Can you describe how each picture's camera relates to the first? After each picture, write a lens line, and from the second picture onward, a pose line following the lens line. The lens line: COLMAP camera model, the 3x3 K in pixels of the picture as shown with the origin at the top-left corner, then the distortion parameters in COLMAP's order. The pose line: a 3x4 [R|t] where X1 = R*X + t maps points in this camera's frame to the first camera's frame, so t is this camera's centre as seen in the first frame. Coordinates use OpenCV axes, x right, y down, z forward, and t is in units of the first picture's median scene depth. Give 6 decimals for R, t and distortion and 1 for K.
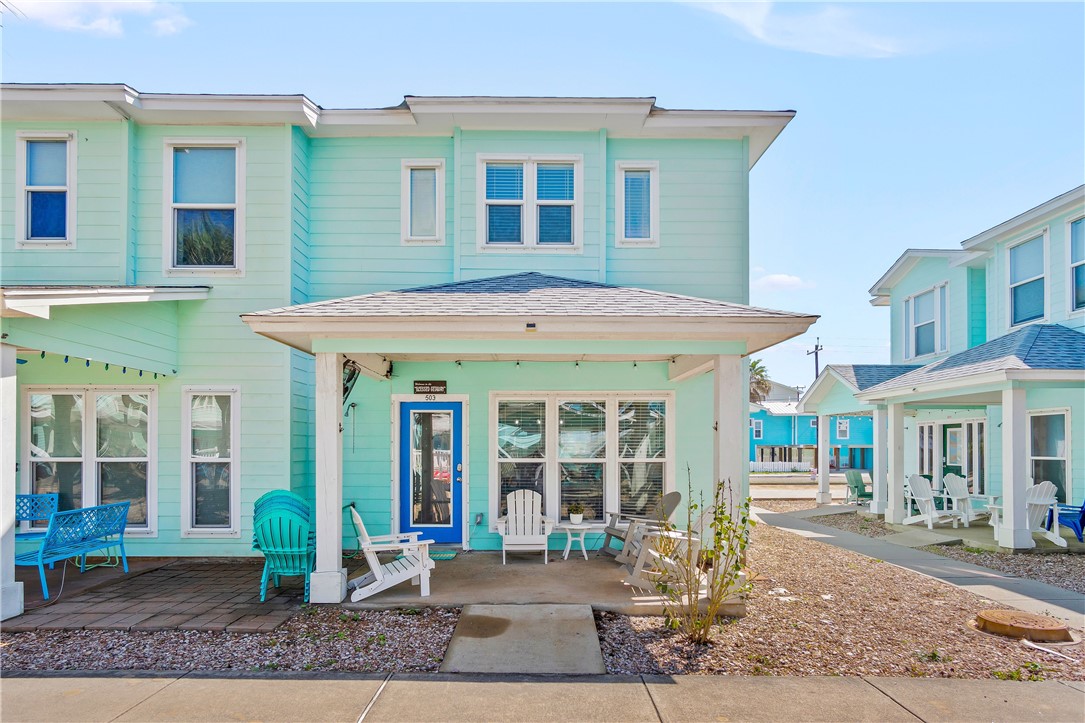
lens RADIAL K [[617.4, 0, 541.1], [0, 617.4, 442.0], [0, 0, 1]] dist [0.001519, 0.000218]
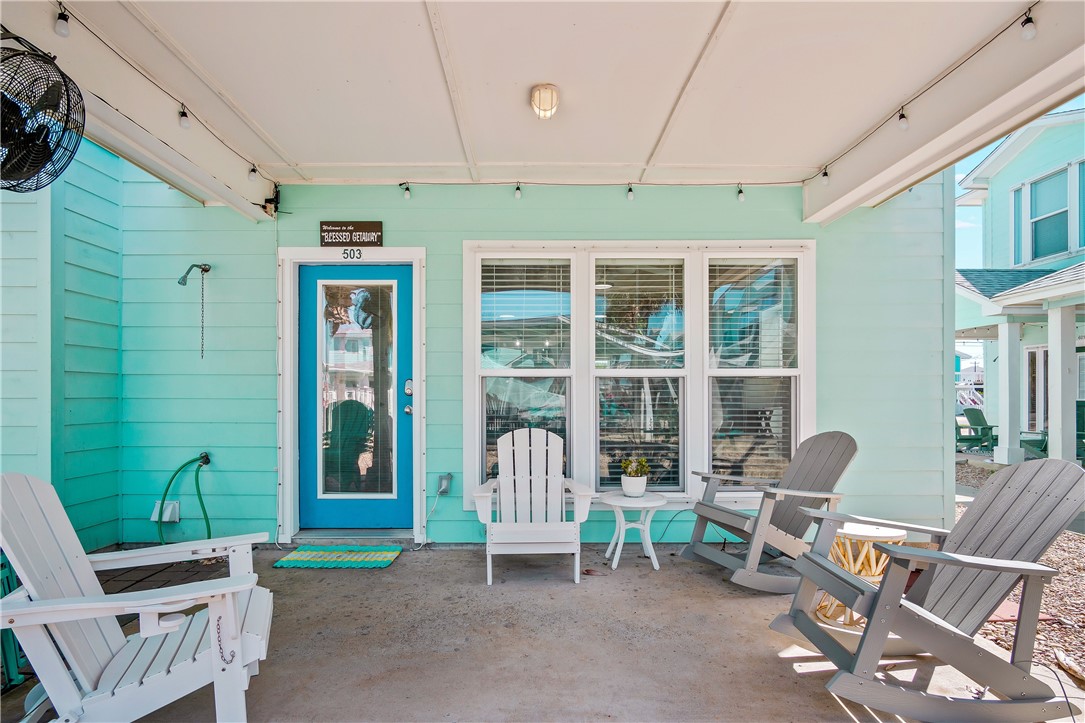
lens RADIAL K [[569.3, 0, 542.8], [0, 569.3, 394.5], [0, 0, 1]] dist [-0.001224, 0.000015]
pose [[0.999992, -0.000409, 0.003860, -0.018729], [0.000390, 0.999988, 0.004982, 0.045849], [-0.003862, -0.004981, 0.999980, 0.515176]]
